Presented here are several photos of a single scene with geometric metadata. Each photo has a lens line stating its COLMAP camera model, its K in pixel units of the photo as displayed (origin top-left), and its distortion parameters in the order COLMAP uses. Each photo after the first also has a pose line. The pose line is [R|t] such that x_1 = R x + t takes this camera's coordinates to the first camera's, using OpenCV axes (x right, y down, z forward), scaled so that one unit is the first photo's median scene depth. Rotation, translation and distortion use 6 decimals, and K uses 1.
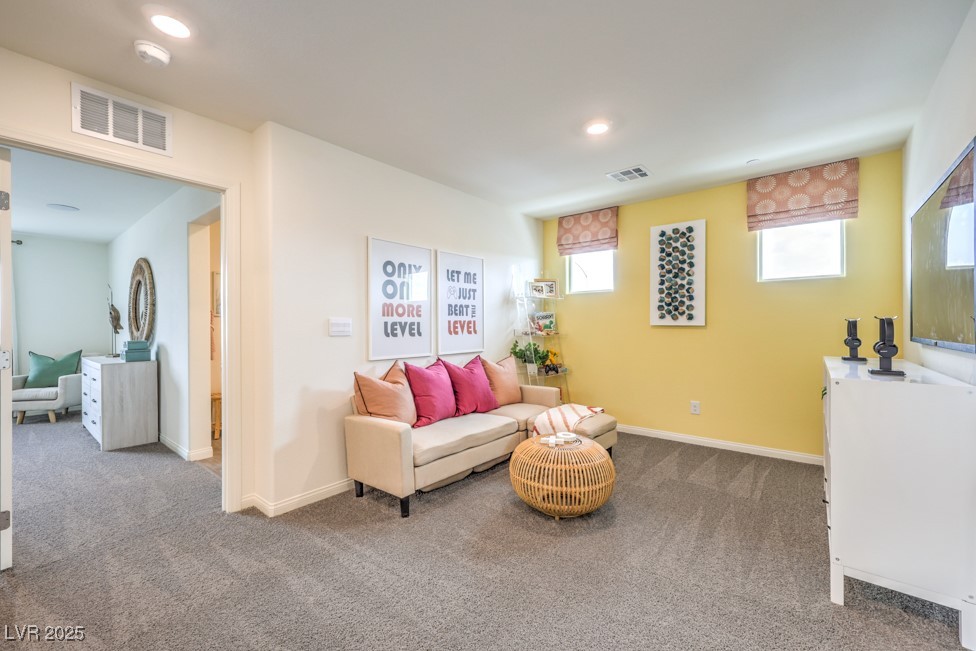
lens RADIAL K [[399.8, 0, 489.1], [0, 399.8, 331.1], [0, 0, 1]] dist [0.001551, 0.002528]
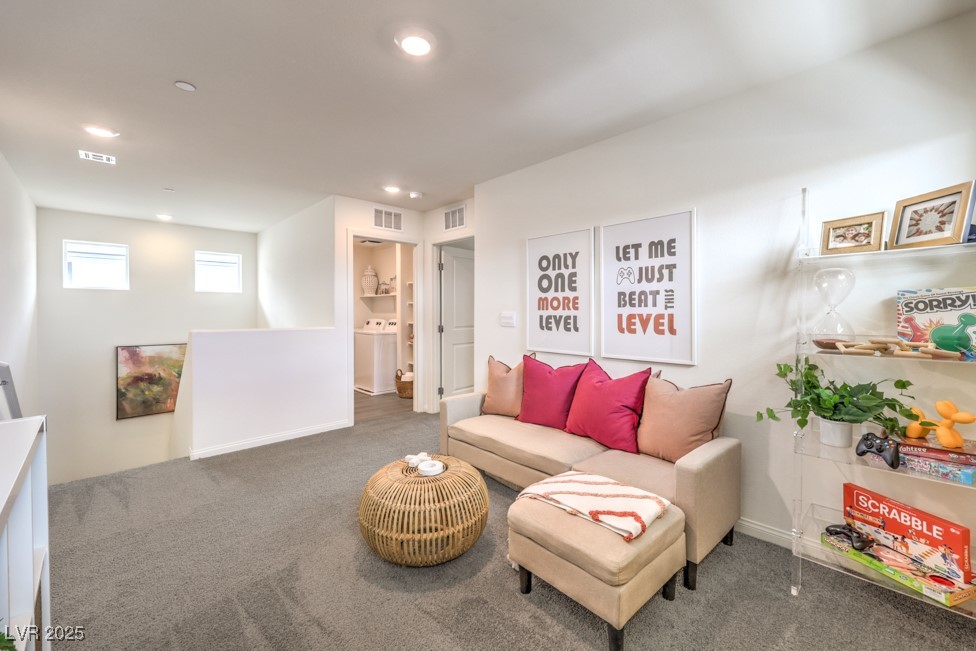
lens RADIAL K [[399.8, 0, 486.4], [0, 399.8, 318.4], [0, 0, 1]] dist [0.001551, 0.002528]
pose [[-0.123136, 0.012886, -0.992306, 0.652783], [-0.021430, 0.999648, 0.015641, -0.023577], [0.992158, 0.023191, -0.122816, 0.816192]]
